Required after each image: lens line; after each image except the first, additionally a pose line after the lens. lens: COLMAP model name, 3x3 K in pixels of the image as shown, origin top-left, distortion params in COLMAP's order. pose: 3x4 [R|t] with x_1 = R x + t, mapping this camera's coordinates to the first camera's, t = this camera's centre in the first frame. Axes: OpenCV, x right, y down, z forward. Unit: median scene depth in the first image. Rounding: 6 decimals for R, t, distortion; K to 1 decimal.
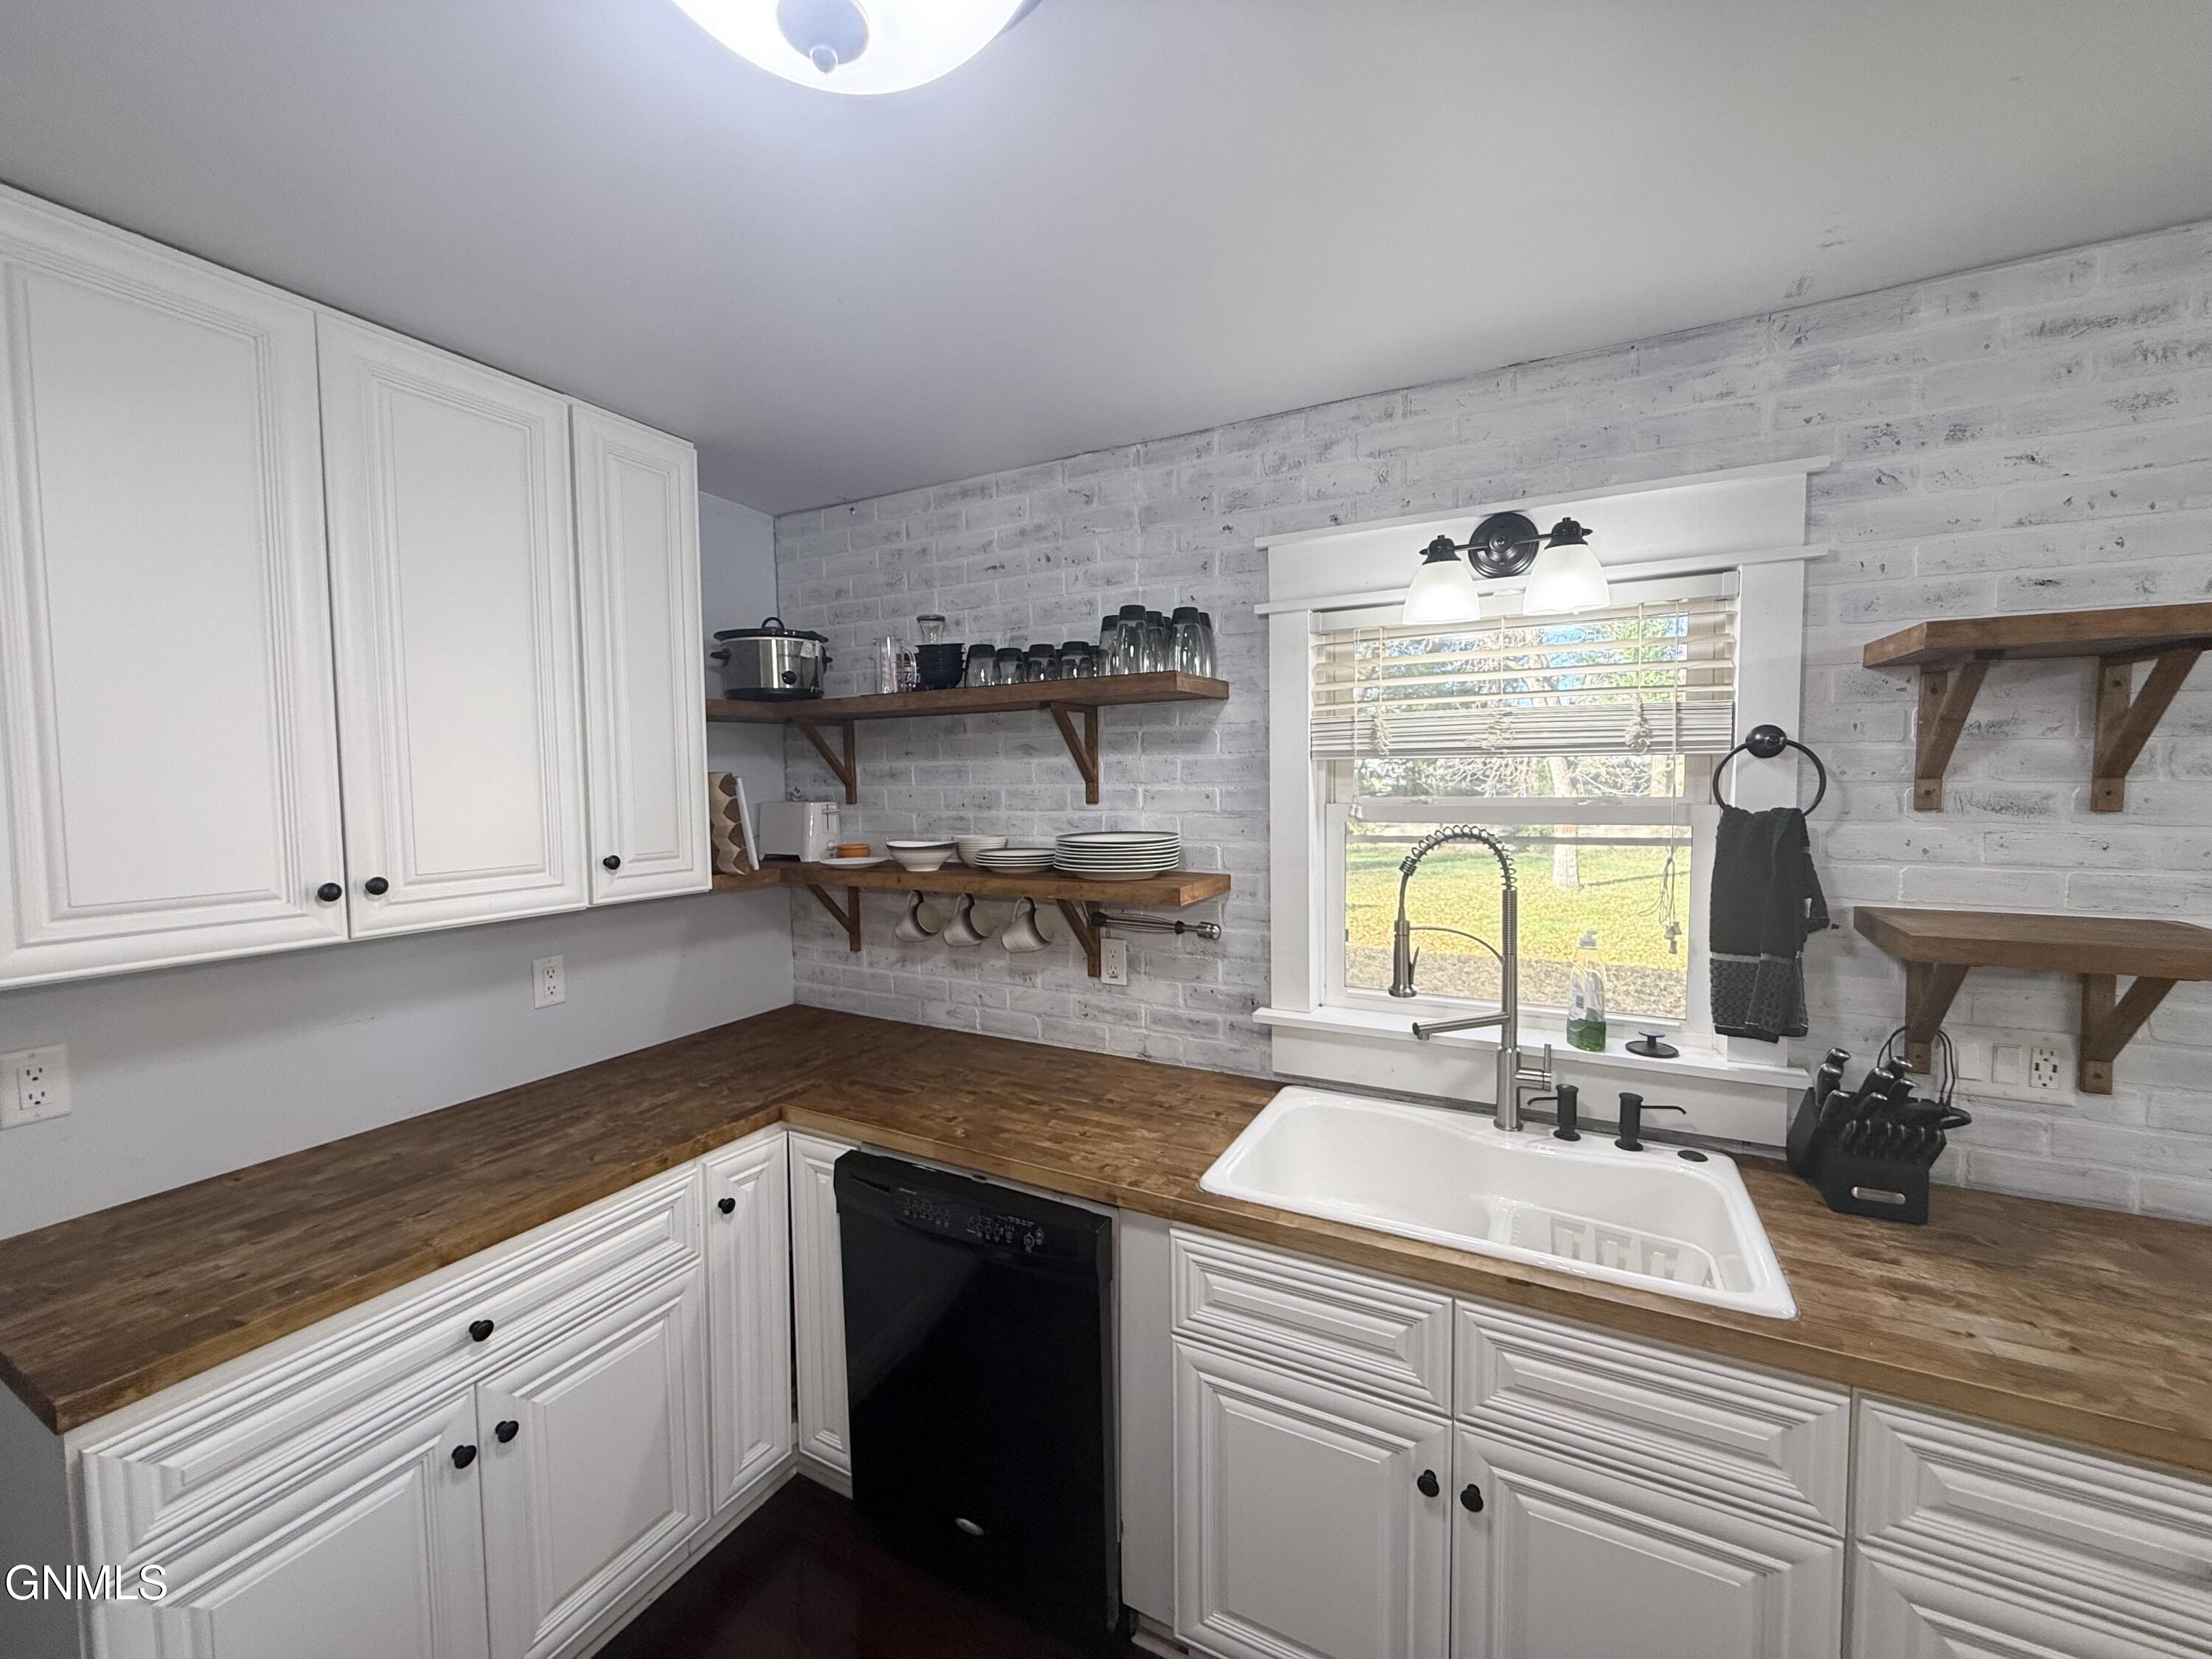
lens RADIAL K [[883.1, 0, 1097.9], [0, 883.1, 828.0], [0, 0, 1]] dist [0.000043, 0.000251]
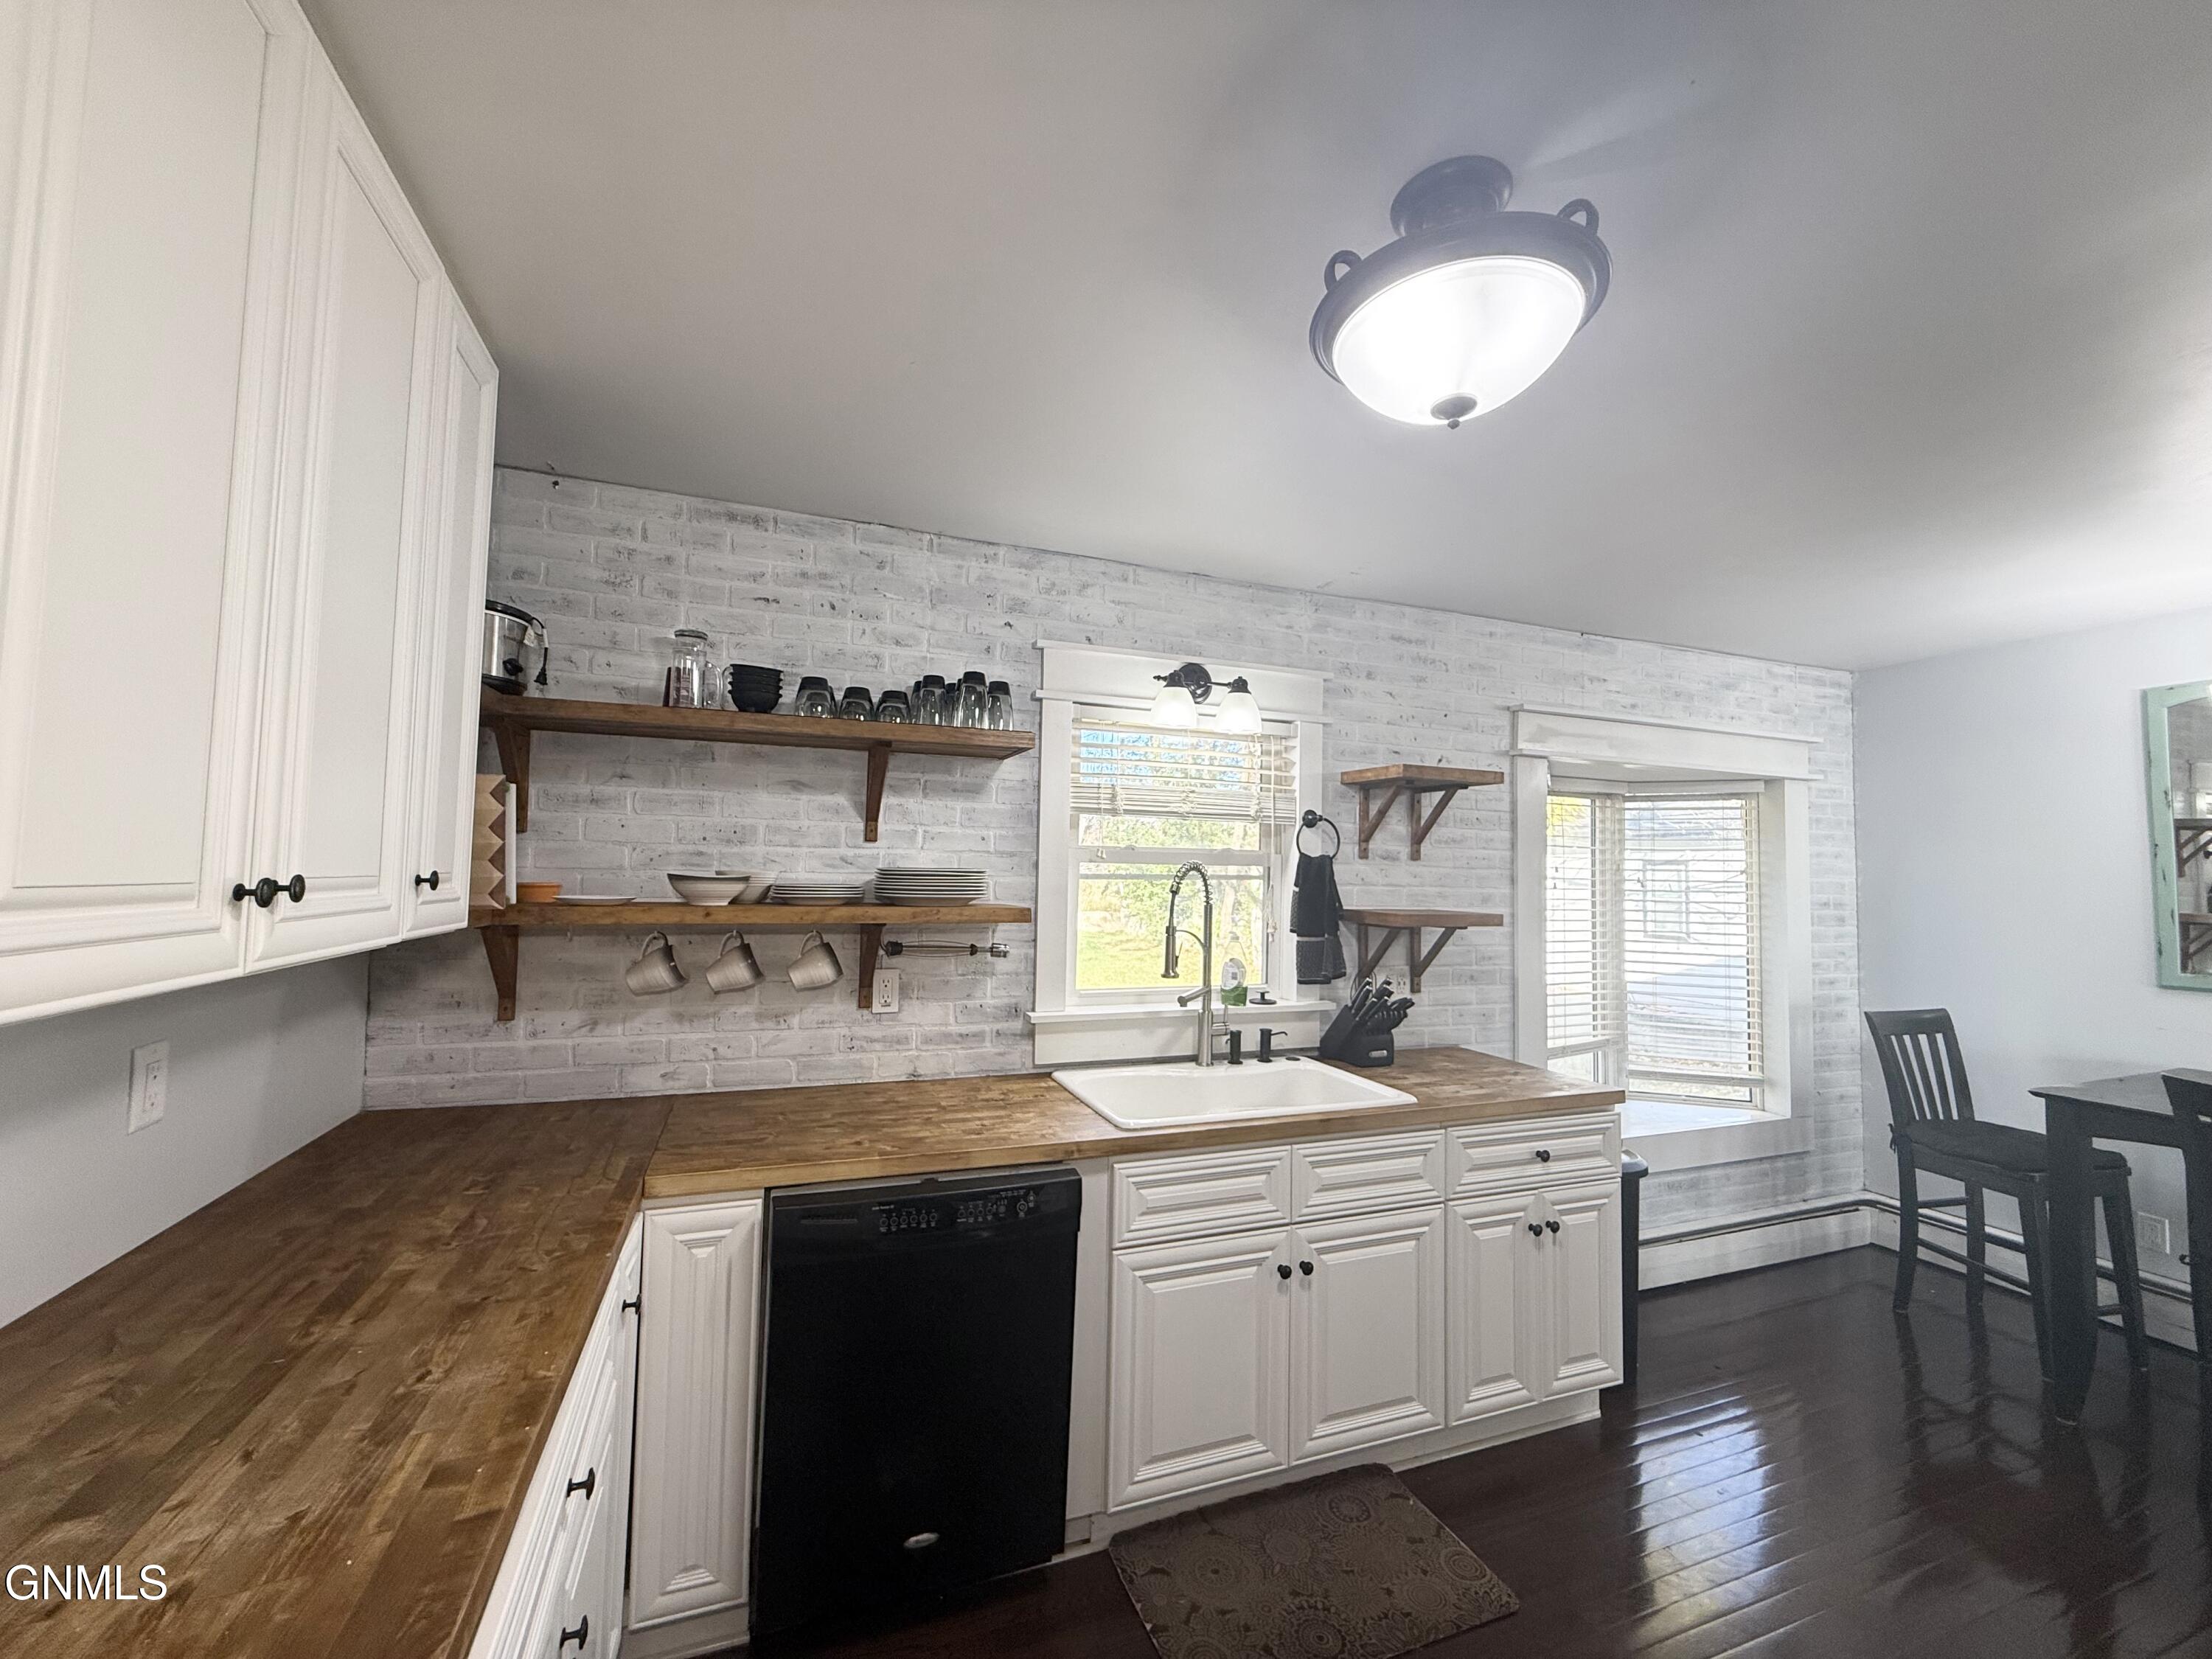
lens RADIAL K [[883.1, 0, 1096.8], [0, 883.1, 829.8], [0, 0, 1]] dist [0.000043, 0.000251]
pose [[0.660709, 0.061266, 0.748138, -0.829738], [0.014682, 0.995418, -0.094483, 0.083395], [-0.750499, 0.073410, 0.656782, 0.129347]]
